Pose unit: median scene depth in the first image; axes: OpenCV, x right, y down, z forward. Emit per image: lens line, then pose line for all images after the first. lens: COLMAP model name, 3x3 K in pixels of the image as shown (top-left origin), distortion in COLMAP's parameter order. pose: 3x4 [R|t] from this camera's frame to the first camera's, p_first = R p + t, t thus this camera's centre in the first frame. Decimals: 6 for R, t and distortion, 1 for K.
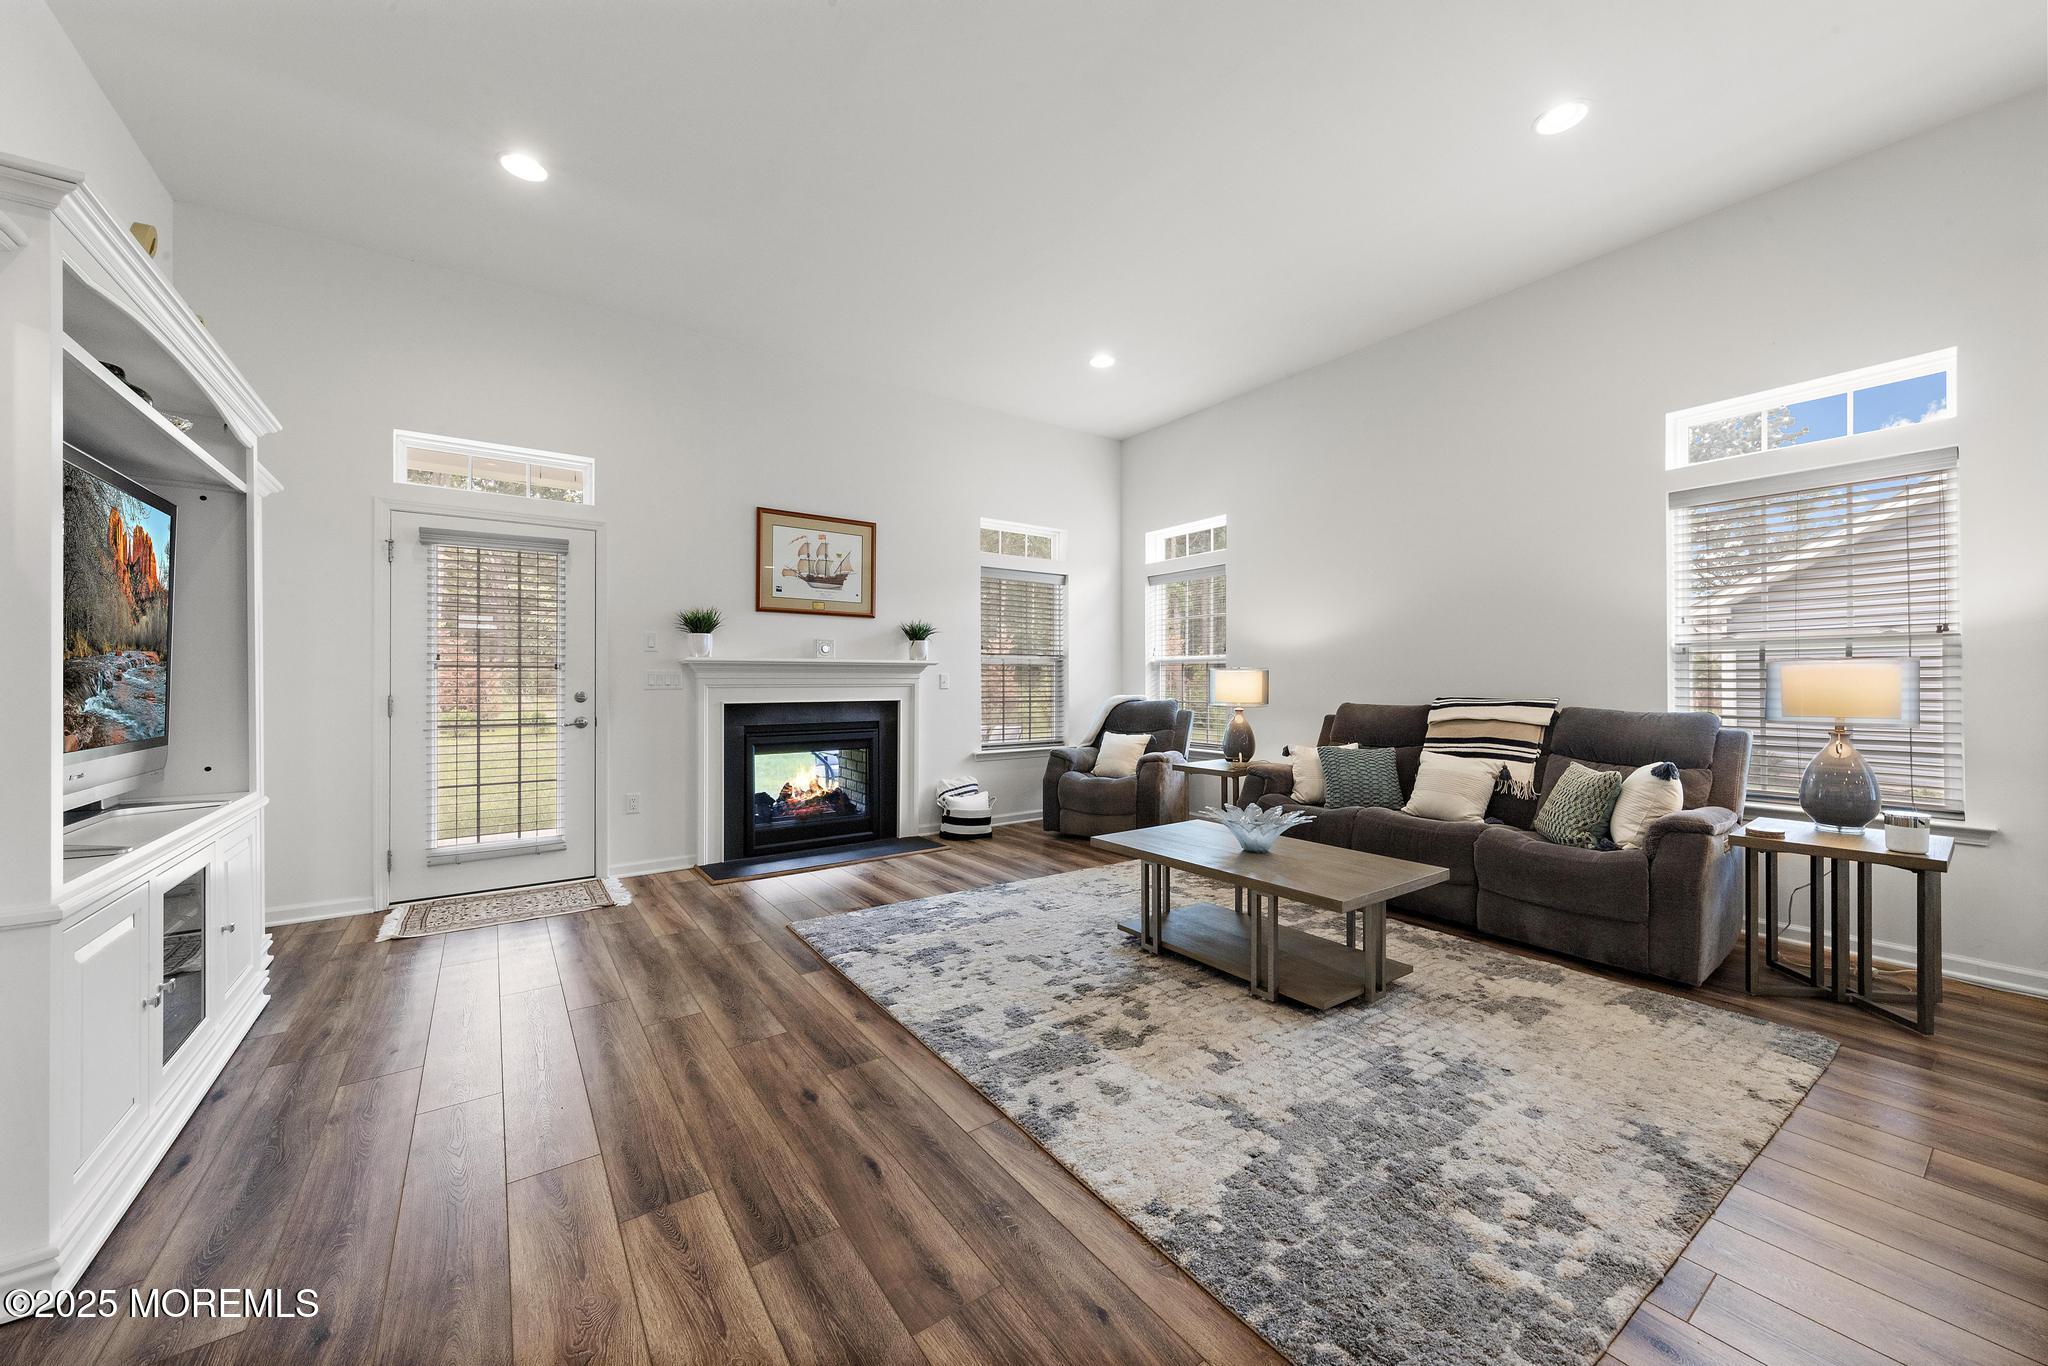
lens RADIAL K [[752.3, 0, 1034.2], [0, 752.3, 685.8], [0, 0, 1]] dist [0.007035, -0.000146]
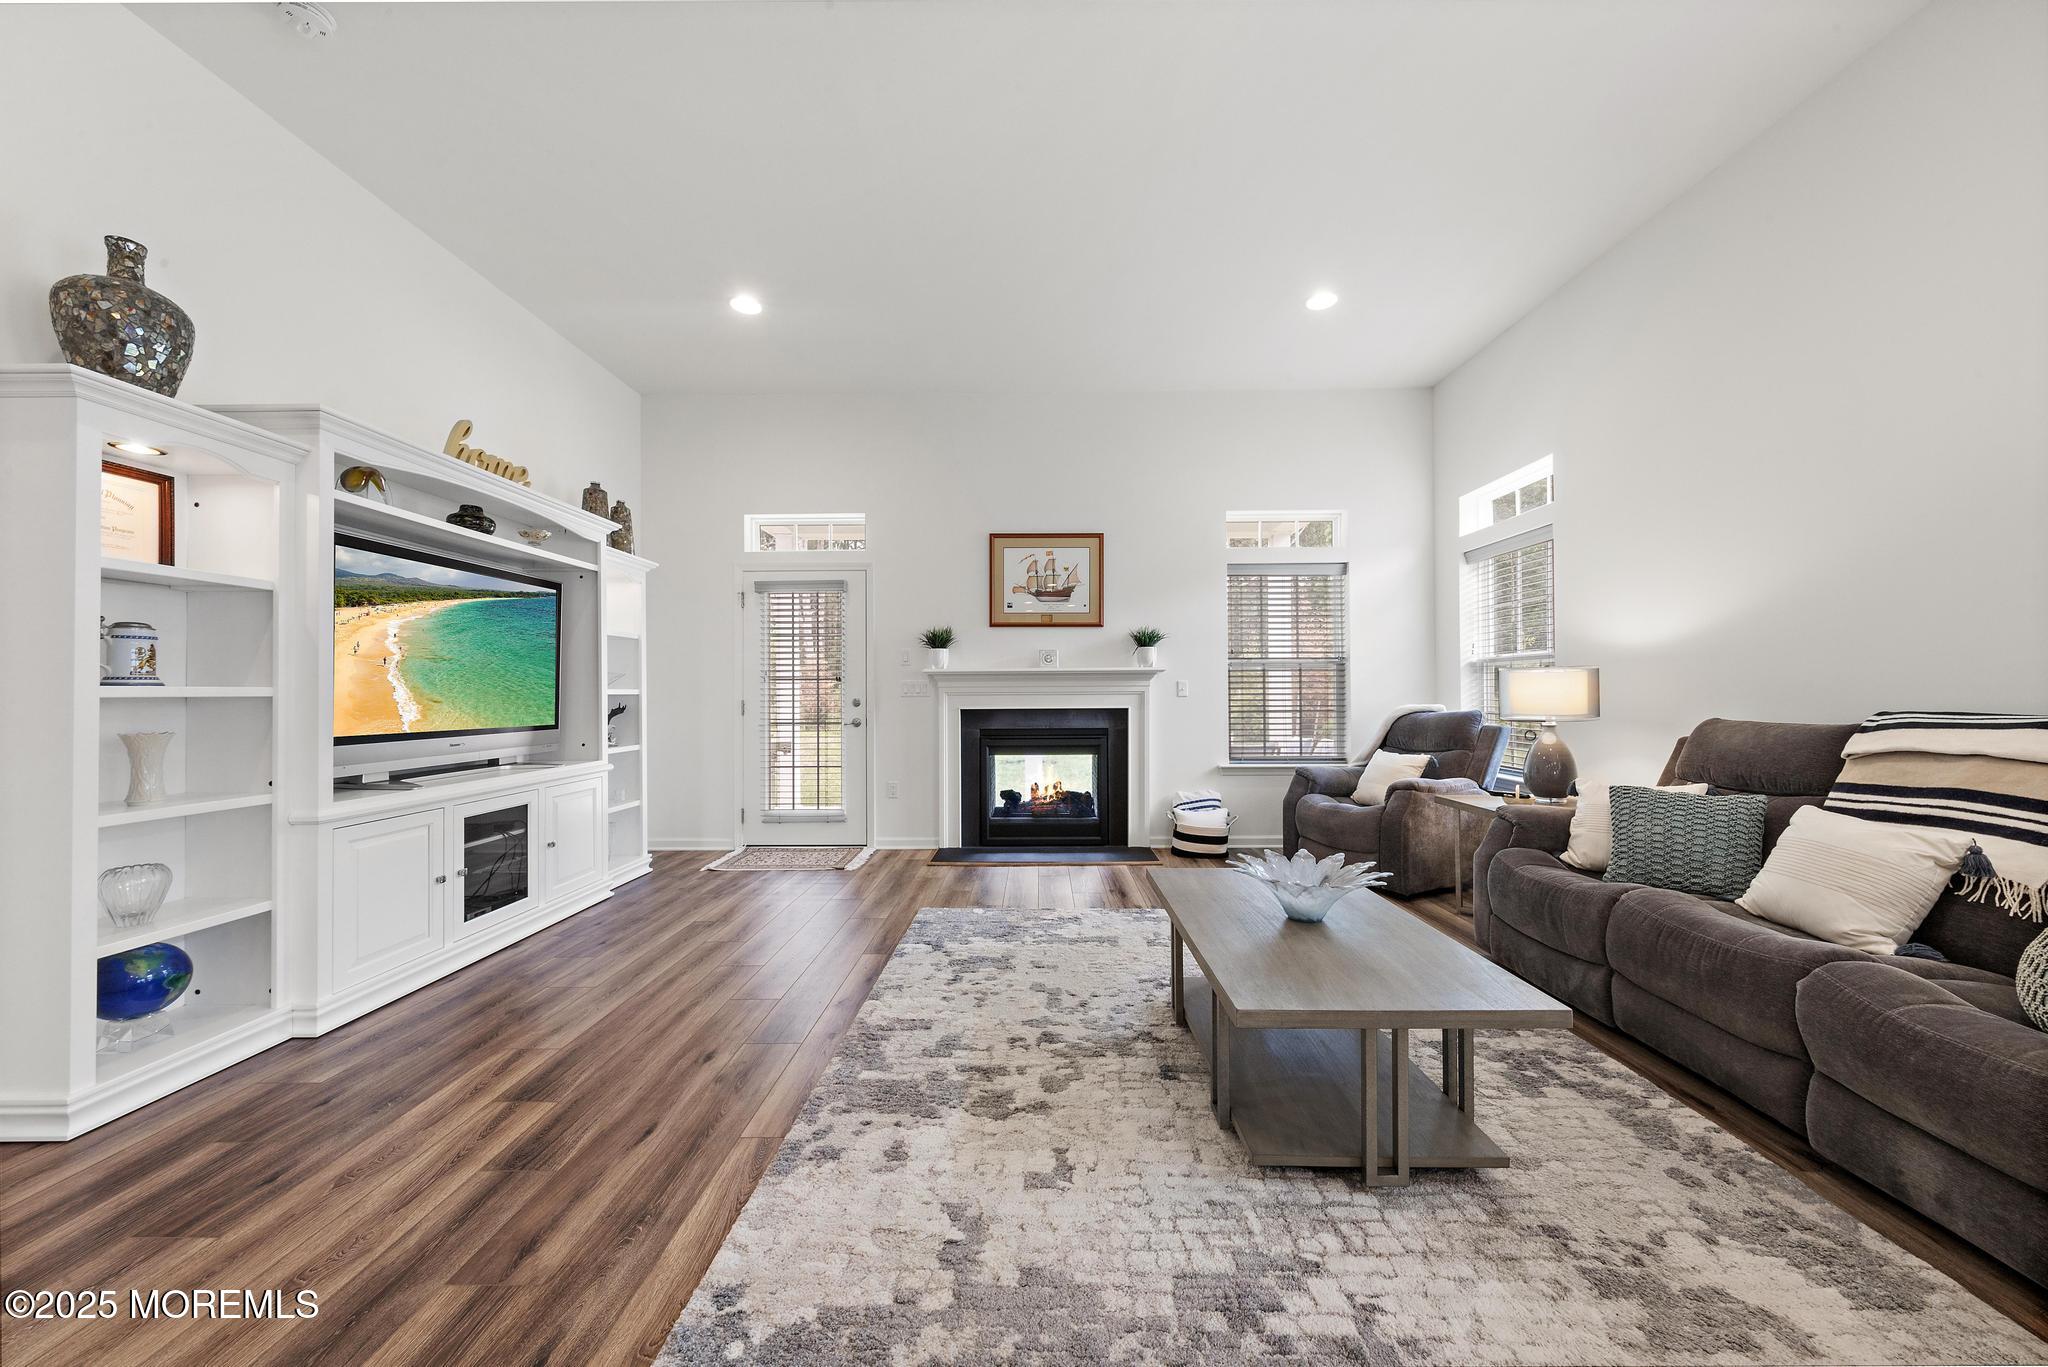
lens RADIAL K [[715.9, 0, 1027.1], [0, 715.9, 692.8], [0, 0, 1]] dist [0.003655, -0.000705]
pose [[0.802970, -0.003356, -0.596010, 0.325381], [0.001268, 0.999992, -0.003922, 0.003139], [0.596018, 0.002393, 0.802968, 0.191543]]
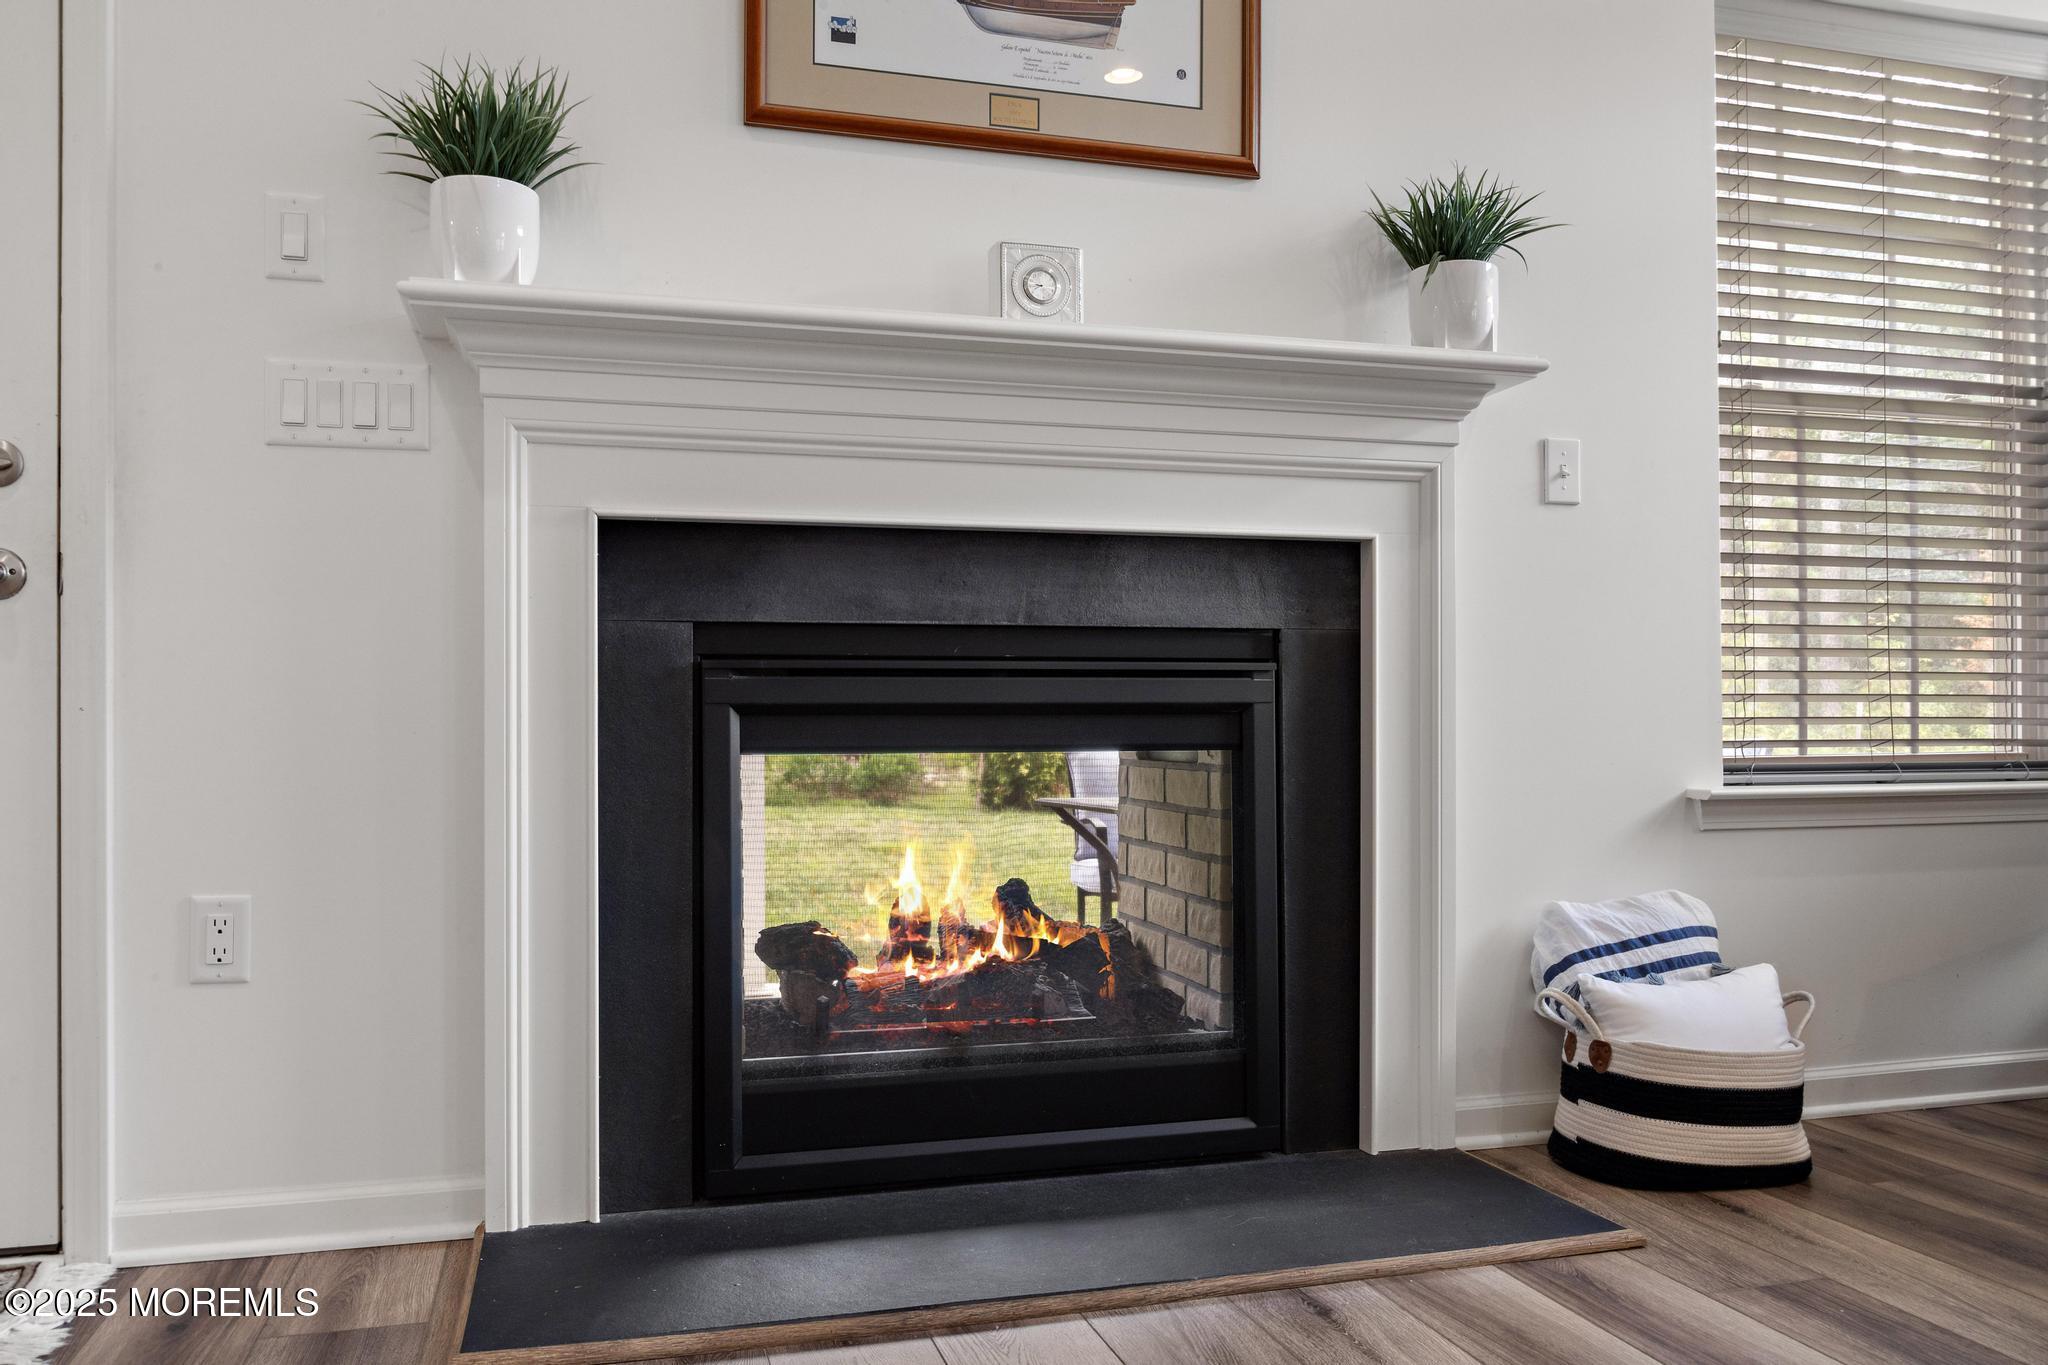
lens RADIAL K [[1505.8, 0, 1015.6], [0, 1505.8, 736.9], [0, 0, 1]] dist [-0.013799, 0.000264]
pose [[0.935203, -0.004660, -0.354080, -0.140533], [0.002731, 0.999979, -0.005949, 0.095126], [0.354101, 0.004597, 0.935196, 0.640498]]
